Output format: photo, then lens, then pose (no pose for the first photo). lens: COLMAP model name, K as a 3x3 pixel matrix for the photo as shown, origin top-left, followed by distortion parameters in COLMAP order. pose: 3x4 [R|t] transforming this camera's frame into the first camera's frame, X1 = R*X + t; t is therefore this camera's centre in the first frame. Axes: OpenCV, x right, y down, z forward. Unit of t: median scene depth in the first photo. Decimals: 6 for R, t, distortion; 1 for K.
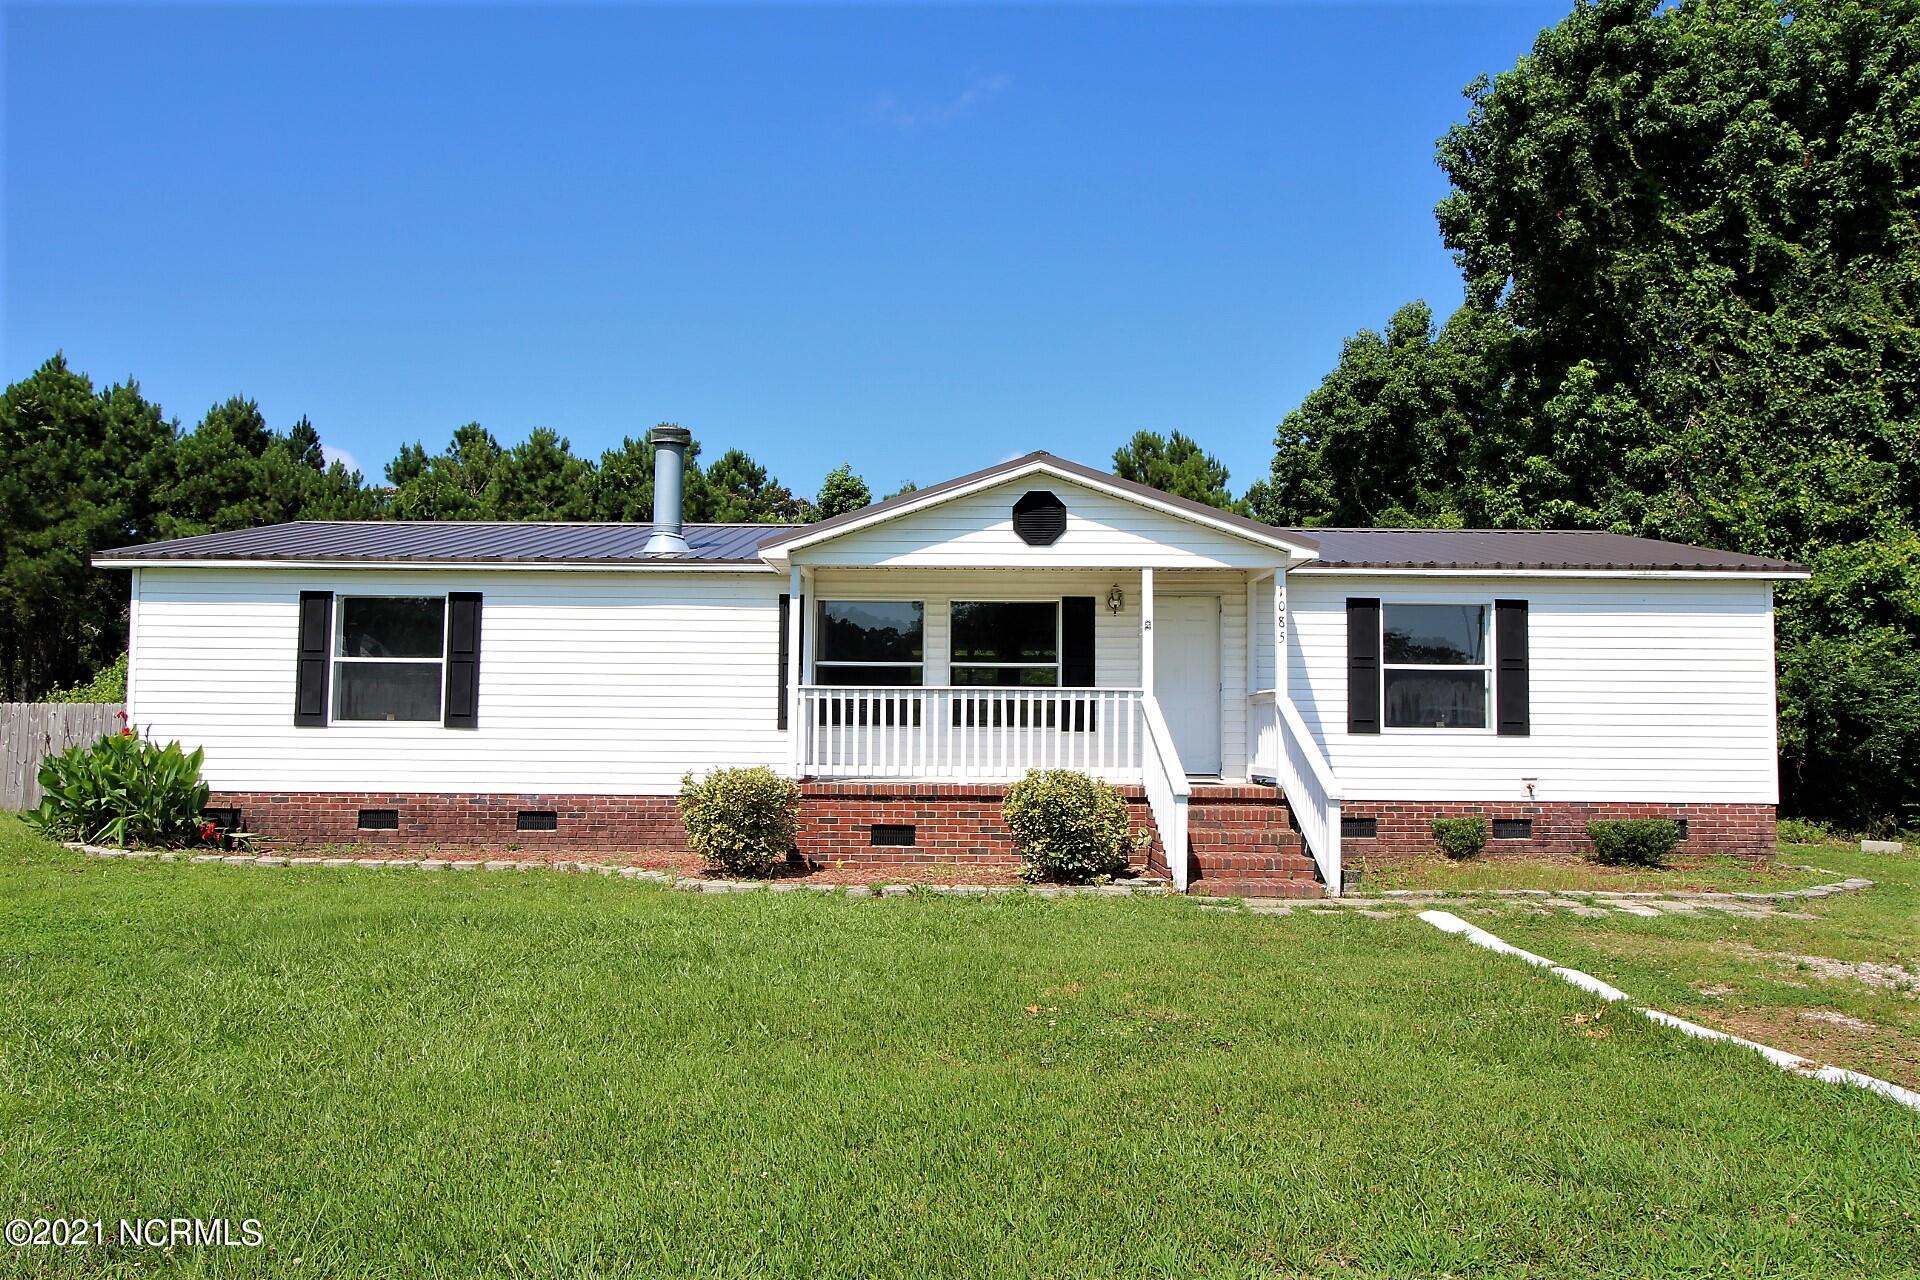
lens RADIAL K [[1769.4, 0, 959.9], [0, 1769.4, 643.6], [0, 0, 1]] dist [0.049744, 0.000000]
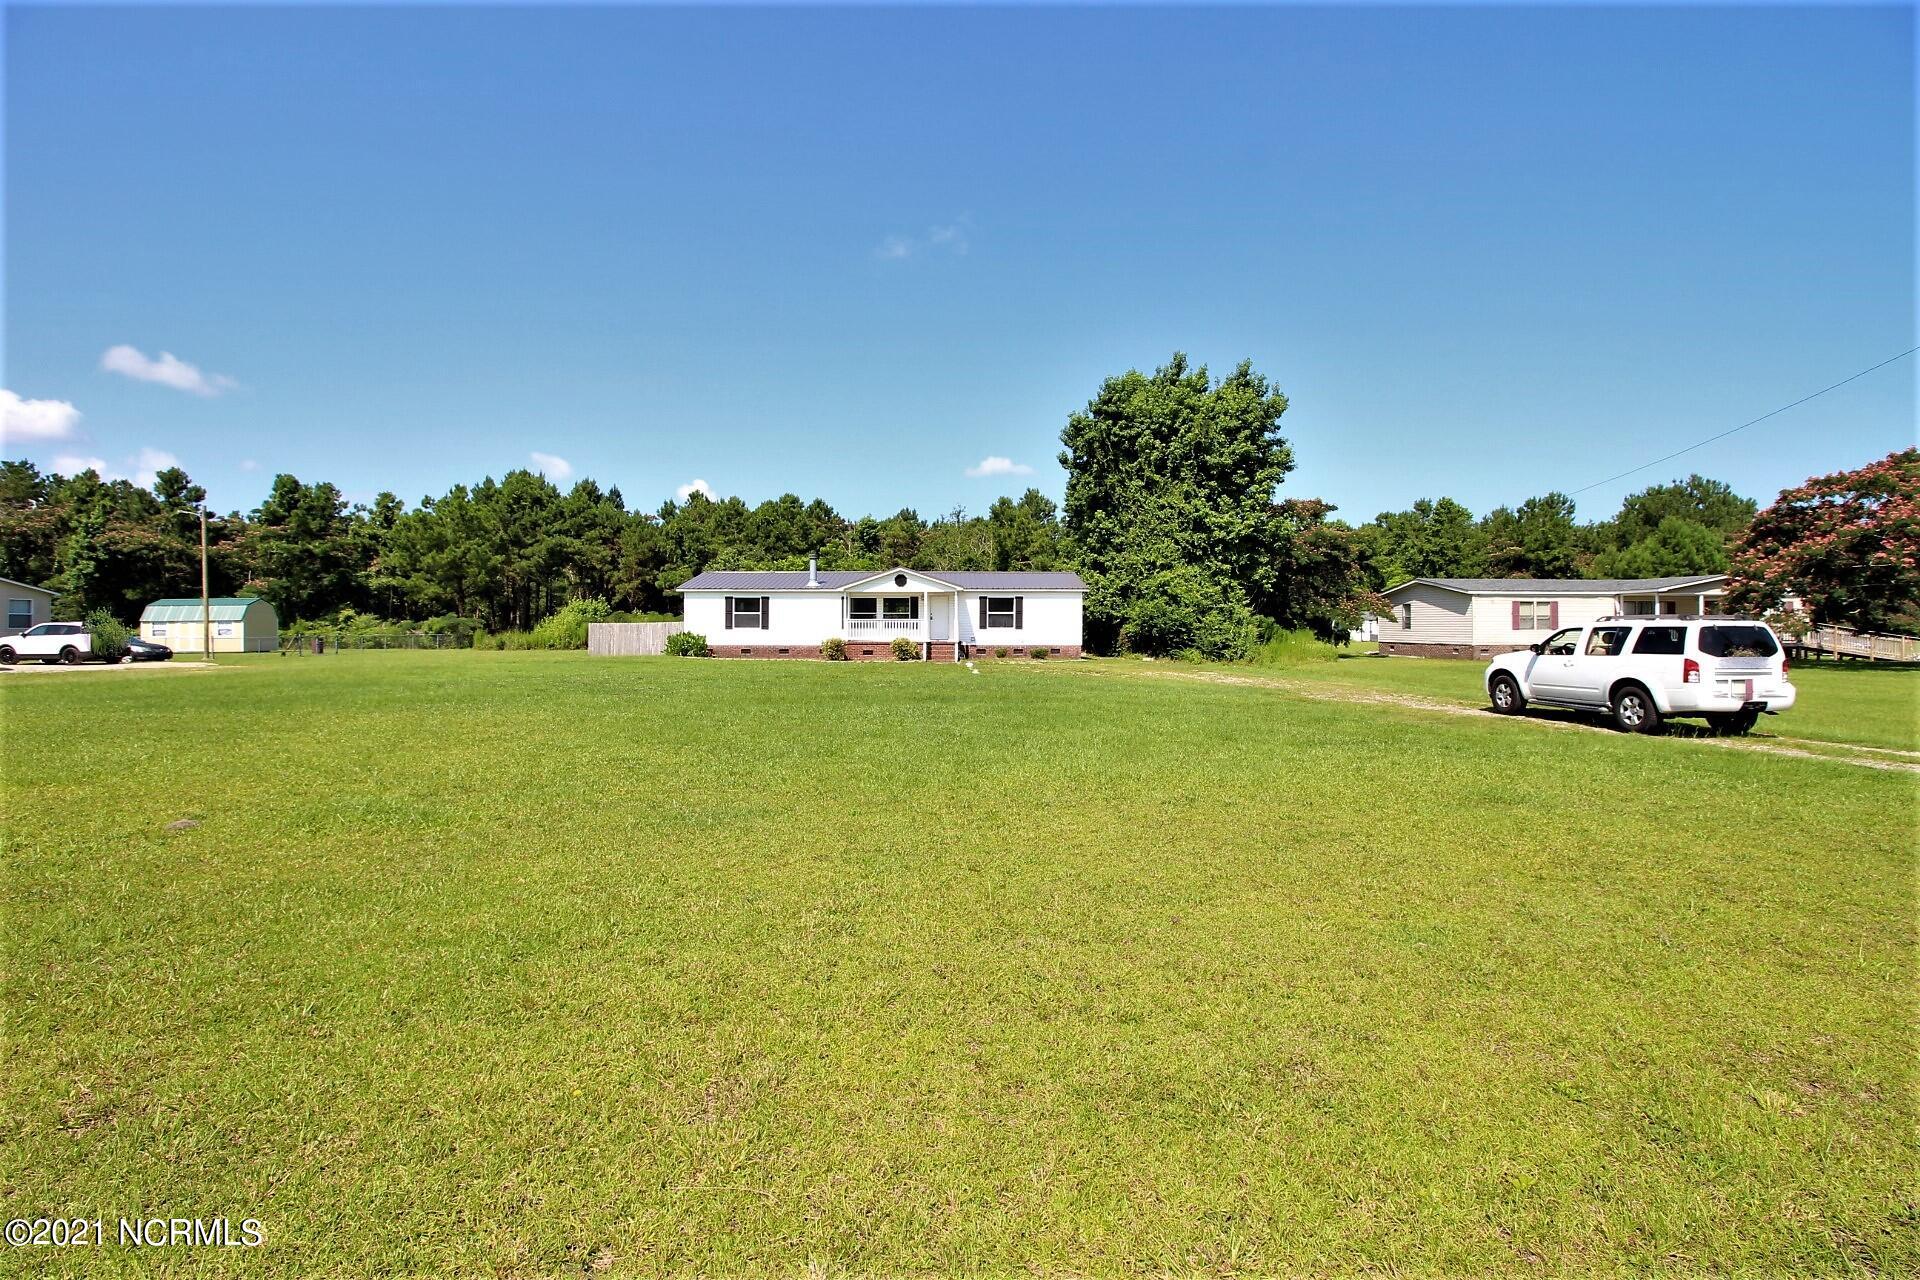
lens RADIAL K [[886.5, 0, 959.2], [0, 886.5, 633.6], [0, 0, 1]] dist [-0.001553, -0.000005]
pose [[0.999485, -0.008316, 0.031001, 0.096973], [0.006694, 0.998621, 0.052066, -0.042944], [-0.031391, -0.051832, 0.998162, -0.974903]]
